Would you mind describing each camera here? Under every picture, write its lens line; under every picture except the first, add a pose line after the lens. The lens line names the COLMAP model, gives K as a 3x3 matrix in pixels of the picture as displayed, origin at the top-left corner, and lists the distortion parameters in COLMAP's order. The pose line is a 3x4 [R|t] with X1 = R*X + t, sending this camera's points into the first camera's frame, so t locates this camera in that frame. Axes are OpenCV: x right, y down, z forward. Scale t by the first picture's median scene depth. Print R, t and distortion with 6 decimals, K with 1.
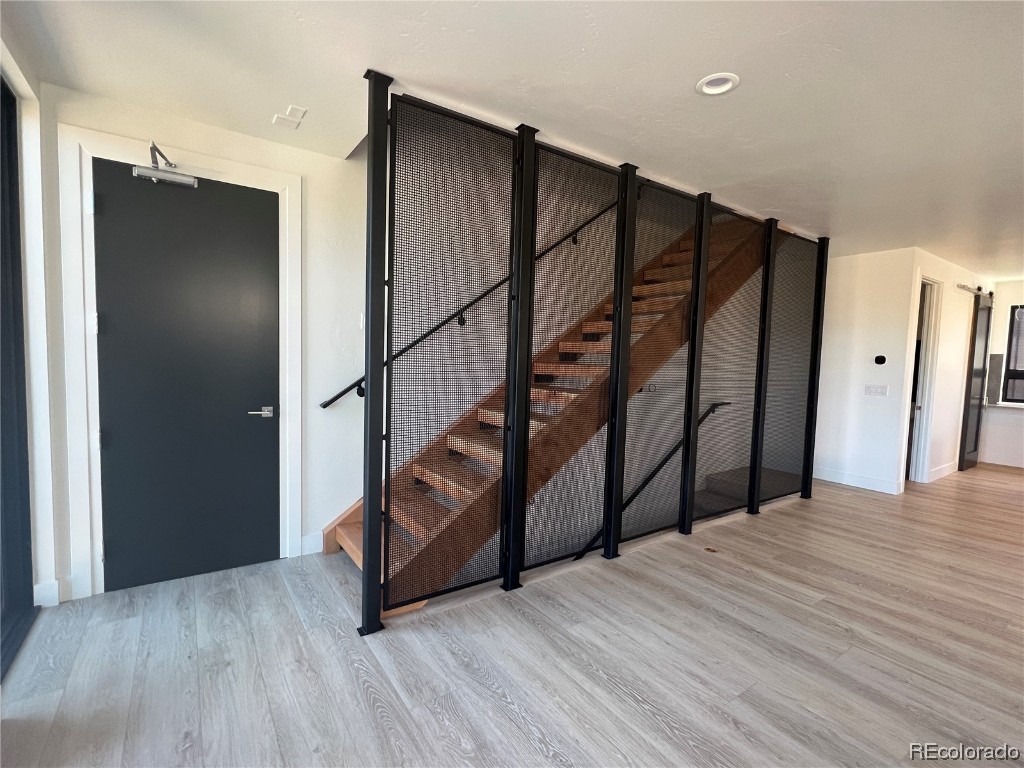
lens RADIAL K [[479.6, 0, 512.0], [0, 479.6, 384.0], [0, 0, 1]] dist [-0.001246, -0.000019]
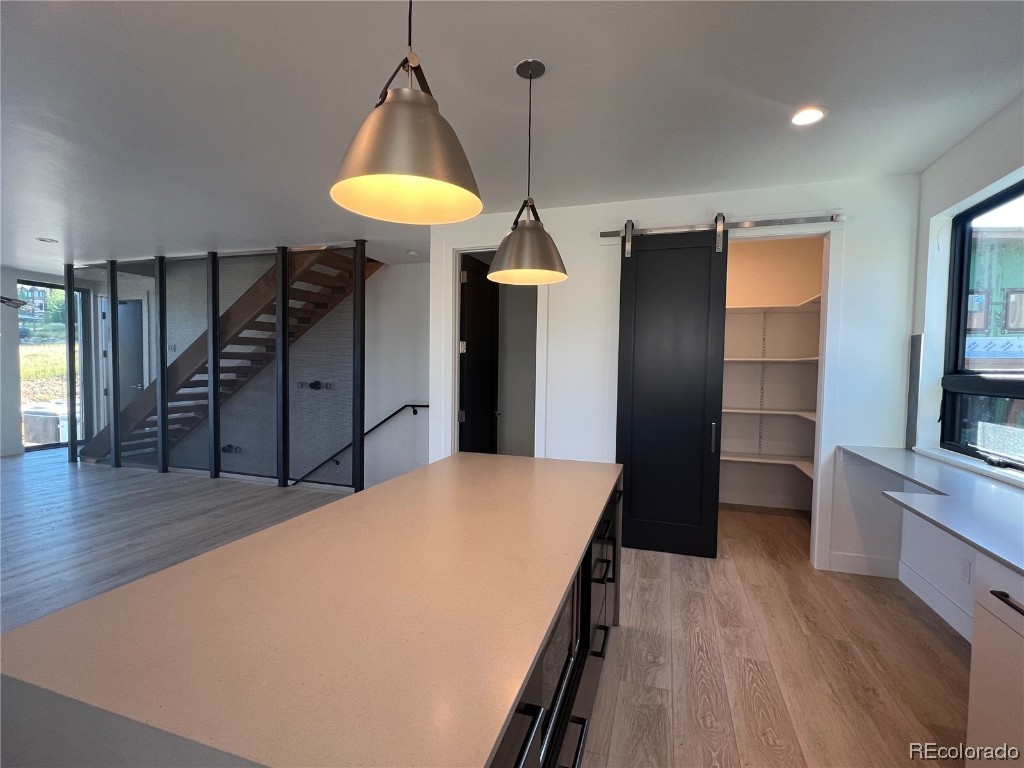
lens RADIAL K [[479.6, 0, 512.0], [0, 479.6, 384.0], [0, 0, 1]] dist [-0.001246, -0.000019]
pose [[0.611090, 0.003373, -0.791554, 2.183468], [-0.045500, 0.998487, -0.030872, 0.031005], [0.790253, 0.054881, 0.610319, 0.857783]]
